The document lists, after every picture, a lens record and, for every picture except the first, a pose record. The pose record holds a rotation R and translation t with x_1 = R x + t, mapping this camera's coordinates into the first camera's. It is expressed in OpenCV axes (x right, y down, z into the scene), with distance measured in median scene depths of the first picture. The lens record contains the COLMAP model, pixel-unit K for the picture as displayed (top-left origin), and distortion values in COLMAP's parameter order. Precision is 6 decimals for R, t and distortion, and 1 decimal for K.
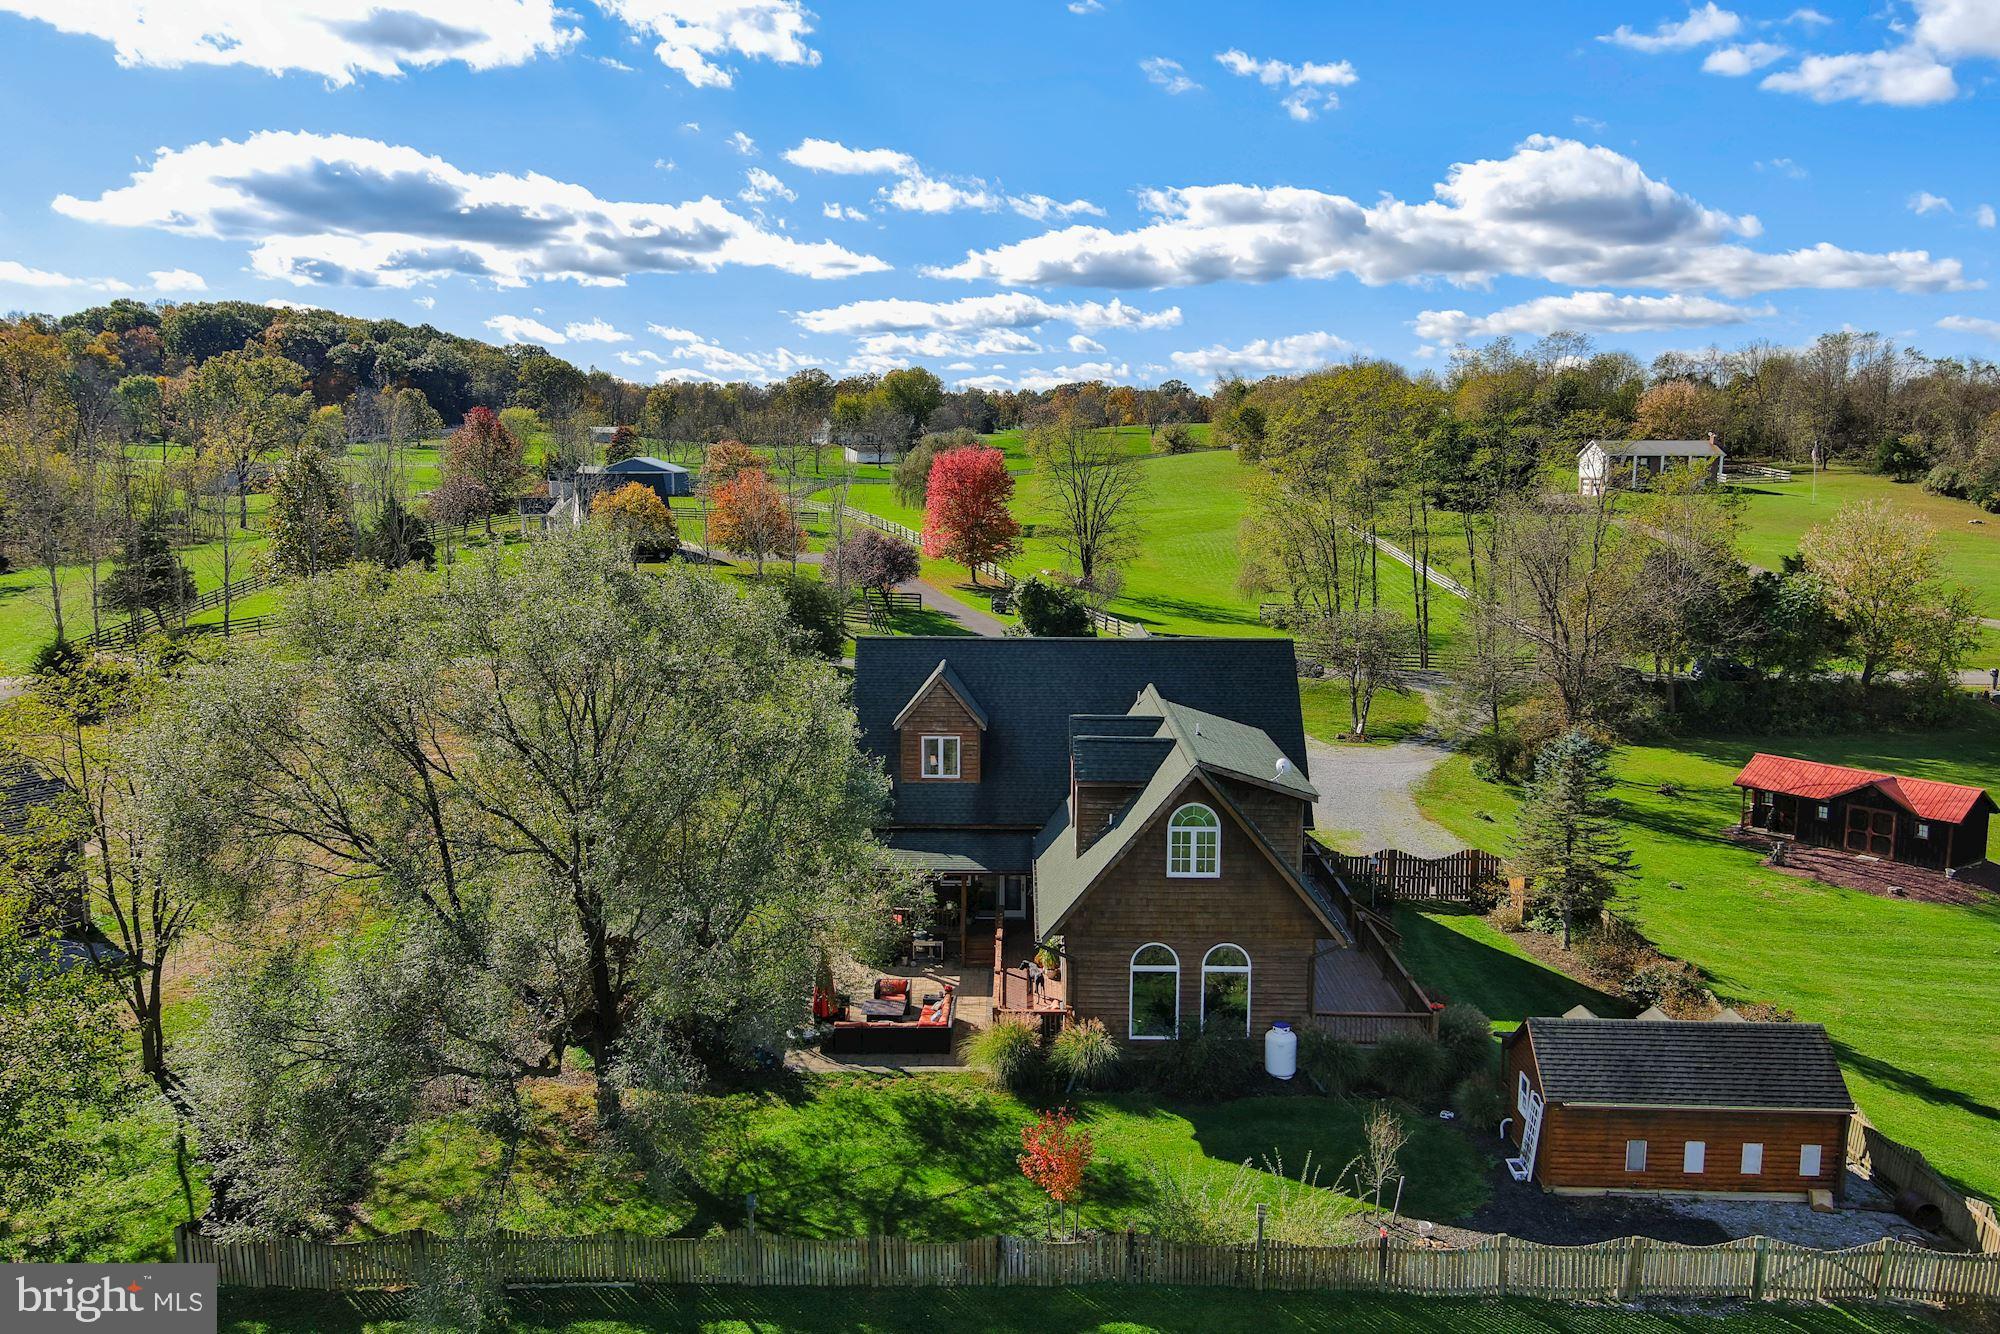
lens RADIAL K [[1550.9, 0, 999.5], [0, 1550.9, 670.4], [0, 0, 1]] dist [0.028266, -0.014379]
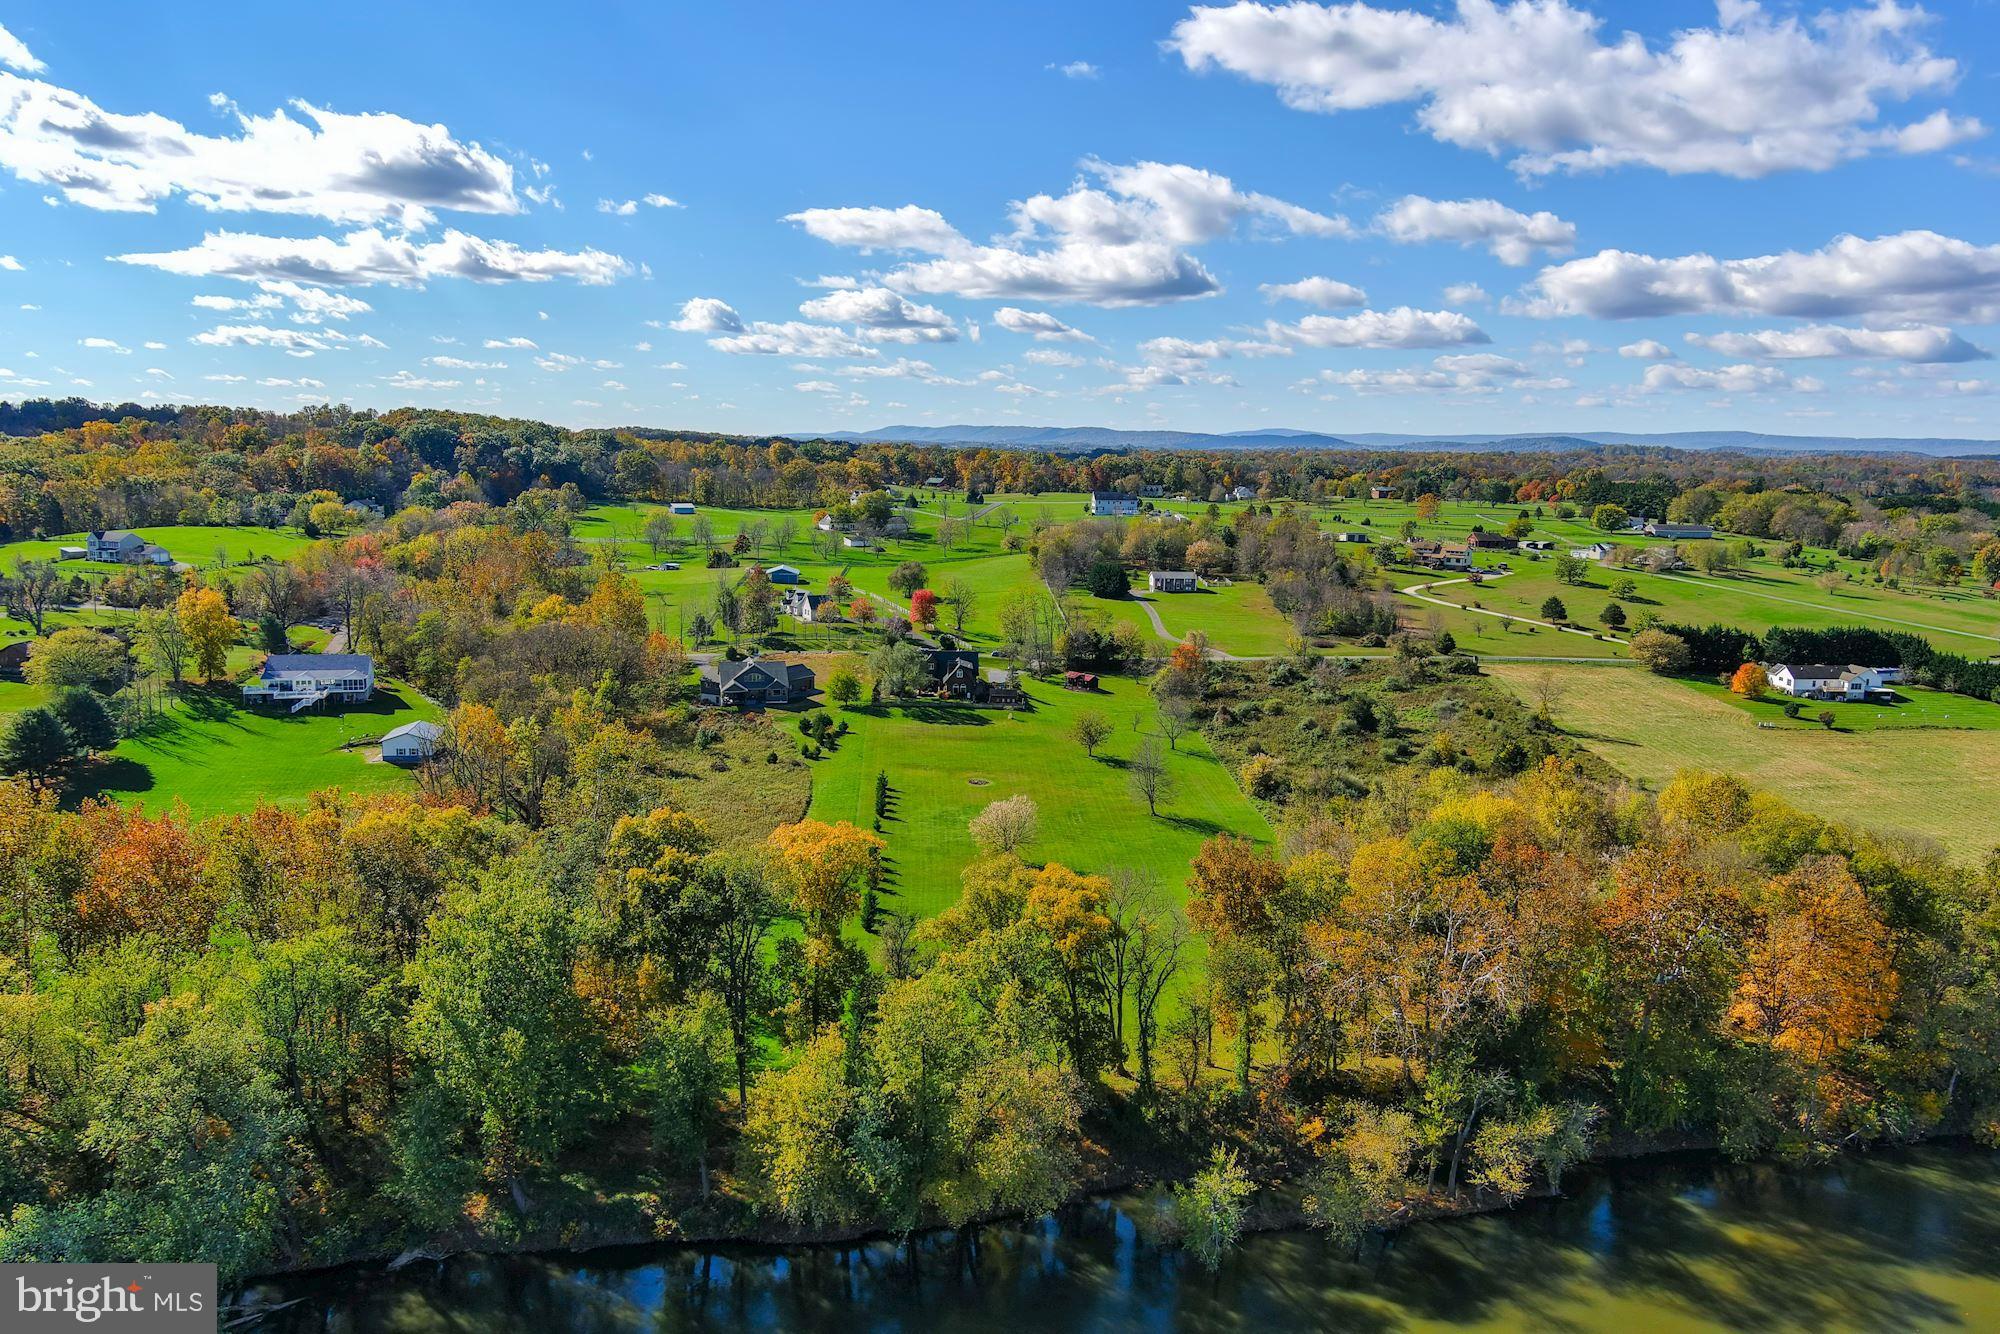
lens RADIAL K [[1550.9, 0, 1000.7], [0, 1550.9, 664.1], [0, 0, 1]] dist [0.028266, -0.014379]
pose [[0.997956, -0.003504, 0.063806, -0.079637], [0.002572, 0.999889, 0.014674, -0.030624], [-0.063850, -0.014480, 0.997854, -2.898320]]
